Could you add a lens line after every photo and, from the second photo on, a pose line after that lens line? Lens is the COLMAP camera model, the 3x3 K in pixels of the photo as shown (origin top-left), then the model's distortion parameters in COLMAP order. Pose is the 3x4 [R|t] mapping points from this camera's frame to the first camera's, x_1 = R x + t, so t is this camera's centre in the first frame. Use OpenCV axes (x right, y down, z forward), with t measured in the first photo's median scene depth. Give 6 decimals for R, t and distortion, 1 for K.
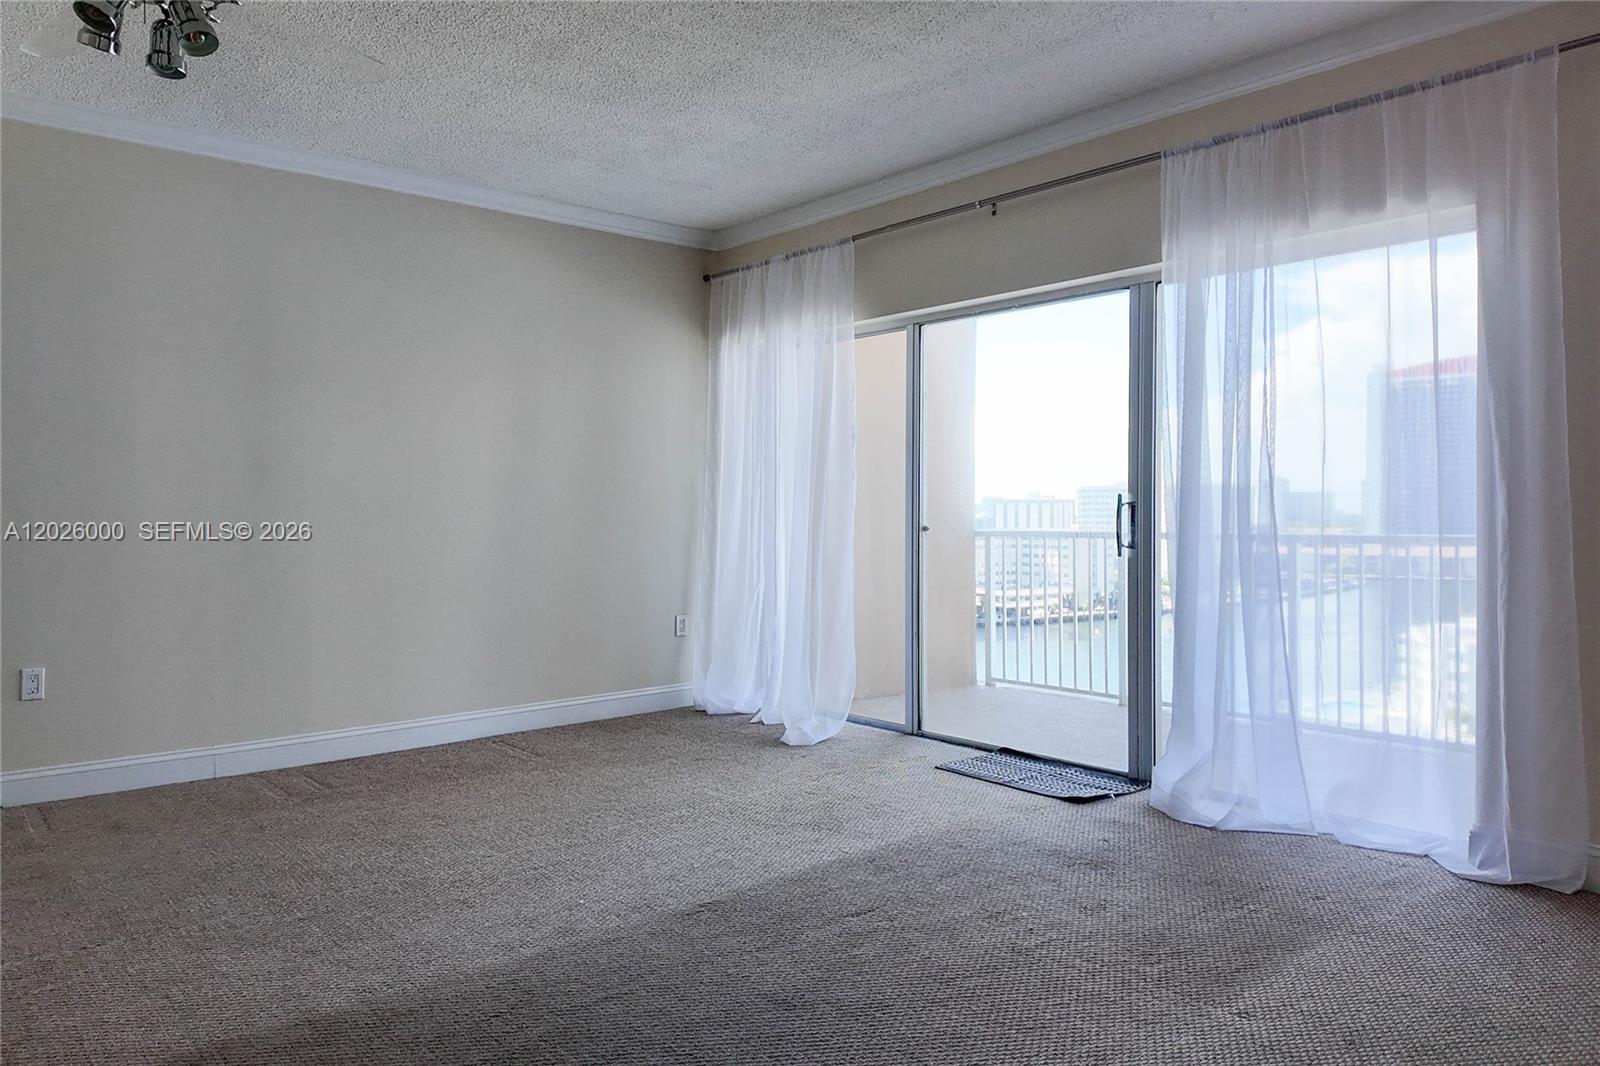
lens RADIAL K [[1109.2, 0, 789.1], [0, 1109.2, 529.4], [0, 0, 1]] dist [0.066031, -0.059149]
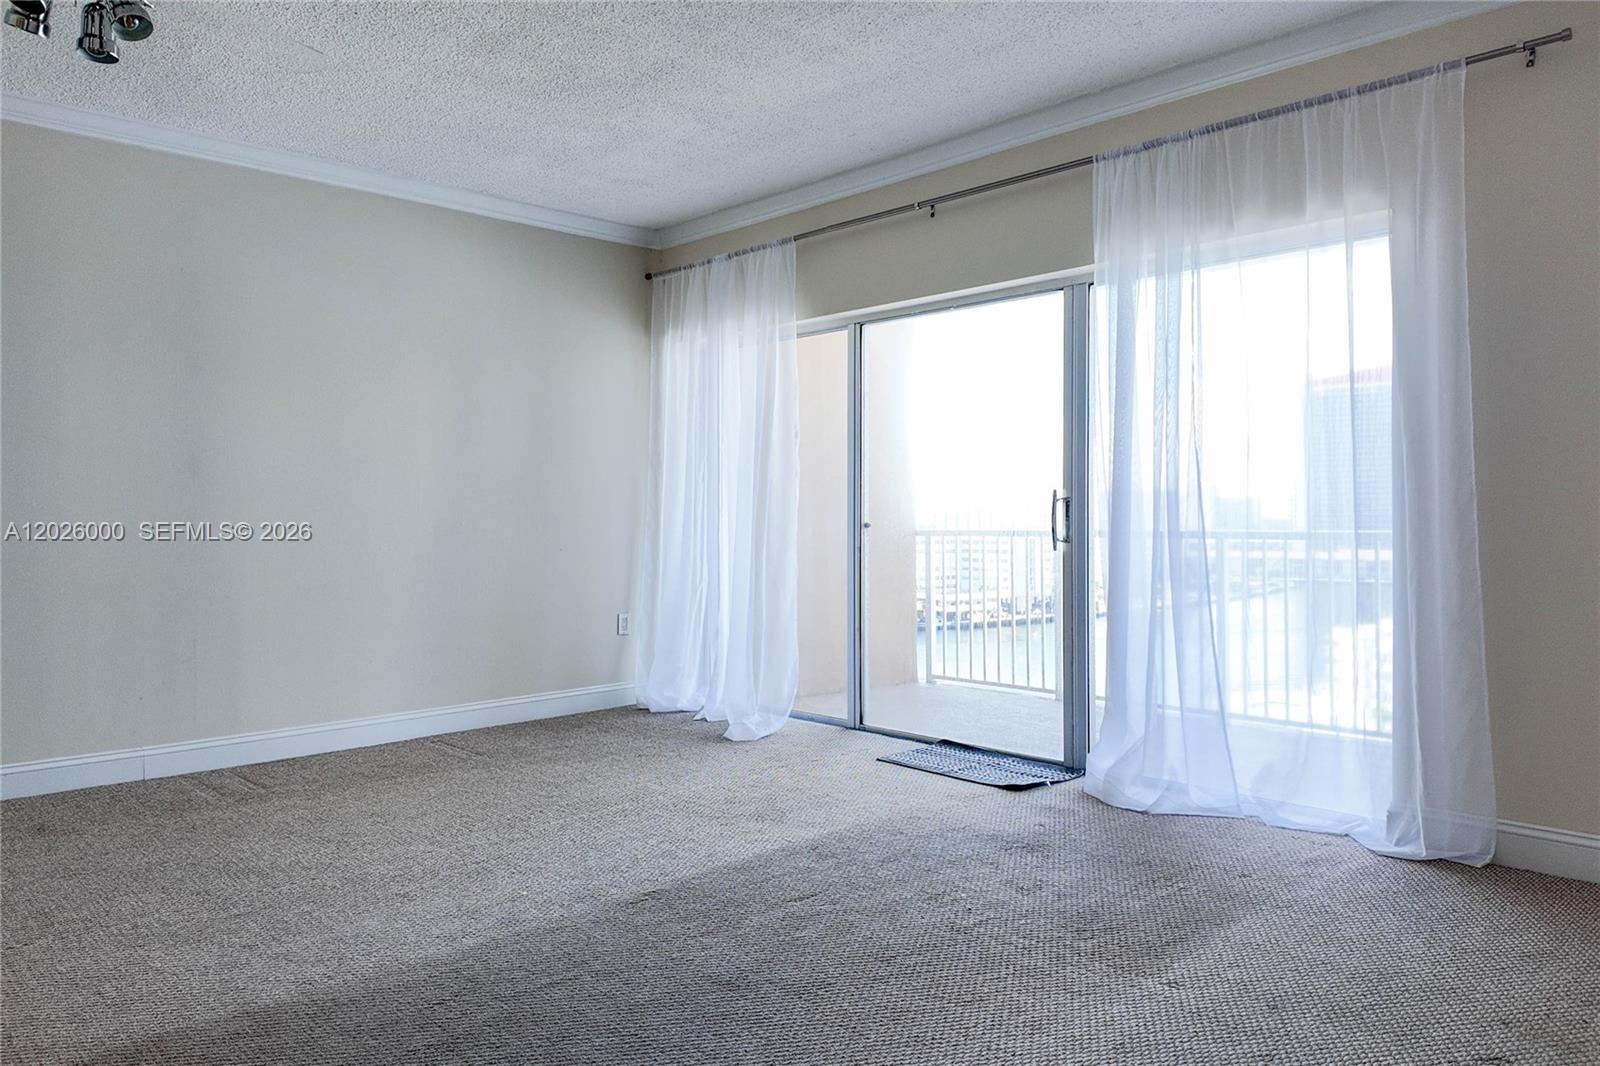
lens RADIAL K [[1109.2, 0, 788.0], [0, 1109.2, 531.0], [0, 0, 1]] dist [0.066031, -0.059149]
pose [[0.998665, -0.001228, 0.051649, -0.001705], [0.001492, 0.999986, -0.005070, 0.012337], [-0.051642, 0.005141, 0.998652, -0.010347]]
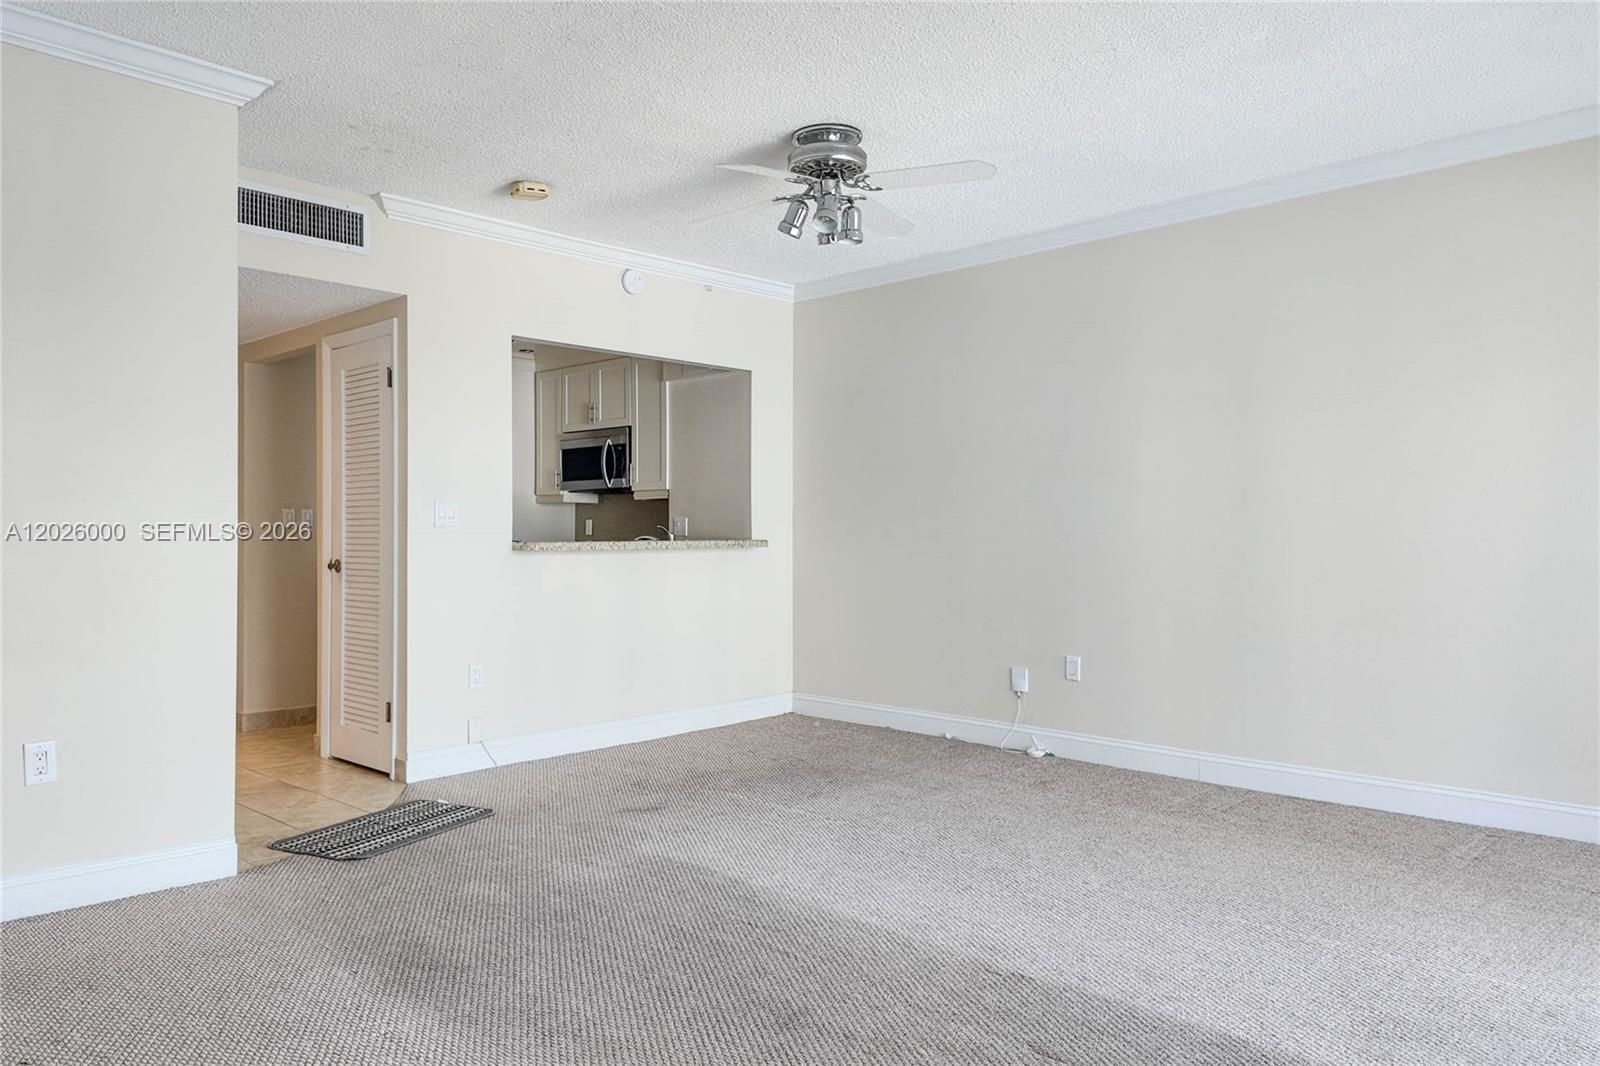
lens RADIAL K [[1137.0, 0, 788.6], [0, 1137.0, 531.1], [0, 0, 1]] dist [0.059842, 0.001167]
pose [[0.062302, -0.006265, -0.998038, 0.689362], [-0.022263, 0.999723, -0.007665, -0.006365], [0.997809, 0.022697, 0.062145, 0.620644]]
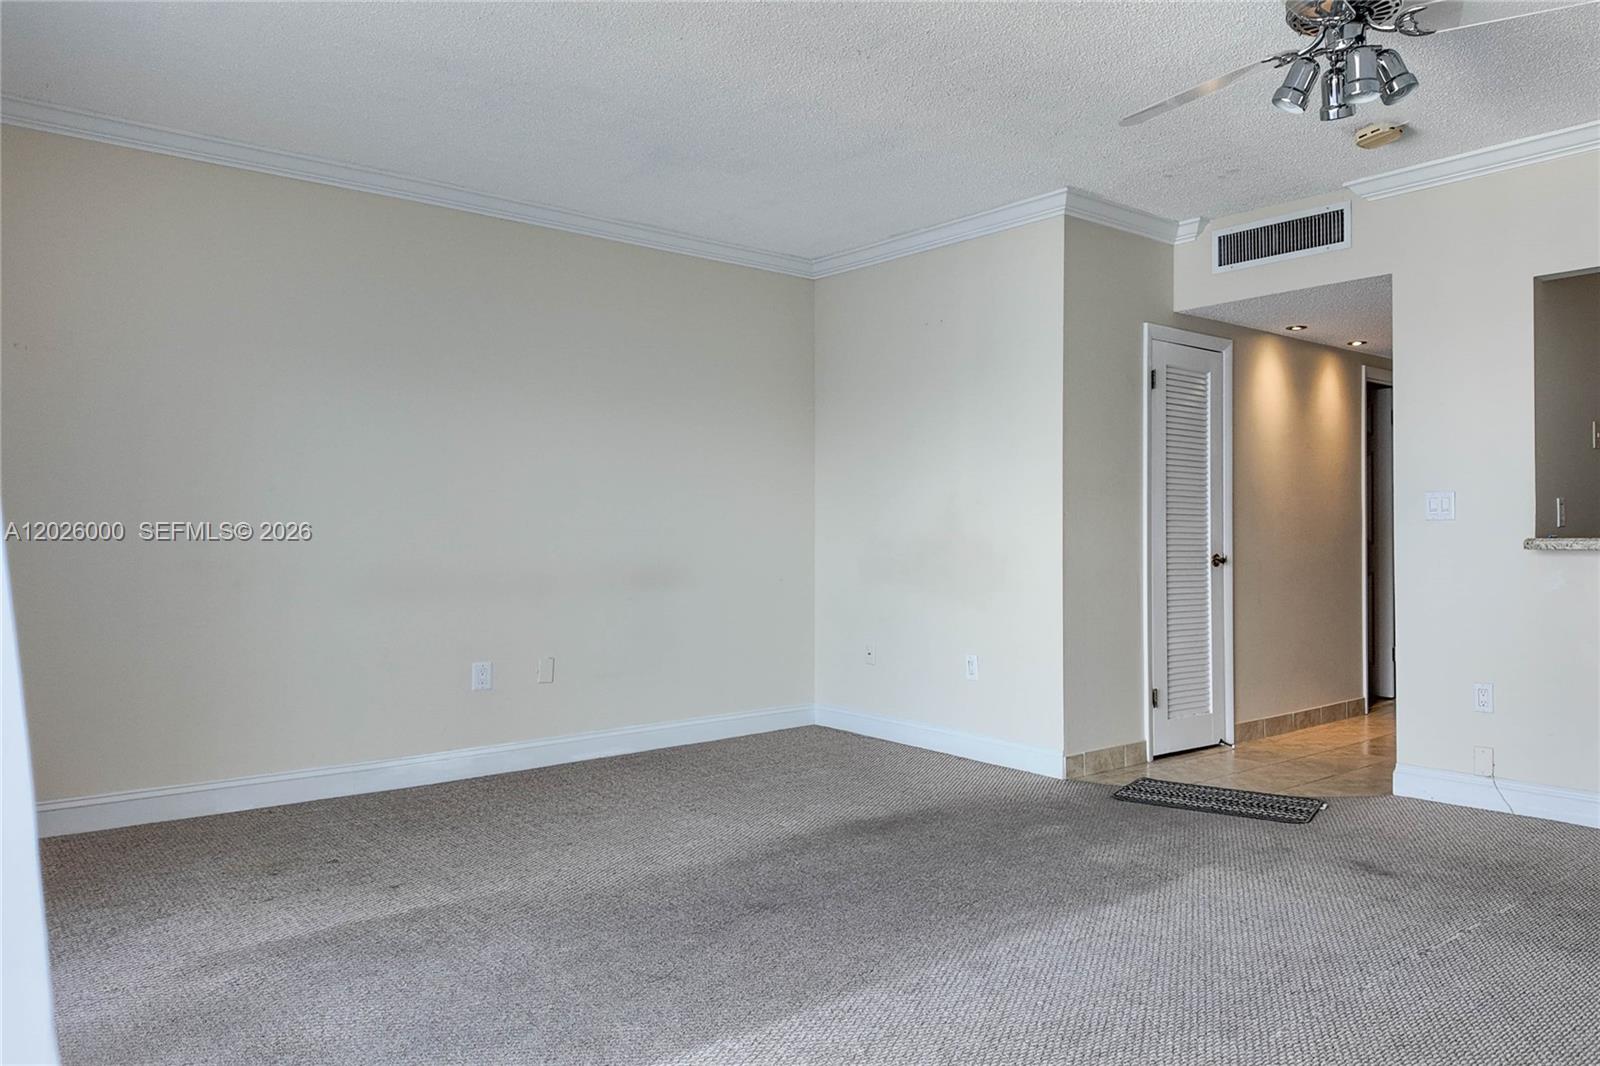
lens RADIAL K [[1137.0, 0, 793.2], [0, 1137.0, 531.2], [0, 0, 1]] dist [0.059842, 0.001167]
pose [[-0.999190, -0.001675, 0.040194, -0.059985], [-0.000784, 0.999754, 0.022161, -0.027435], [-0.040221, 0.022111, -0.998946, 1.542166]]
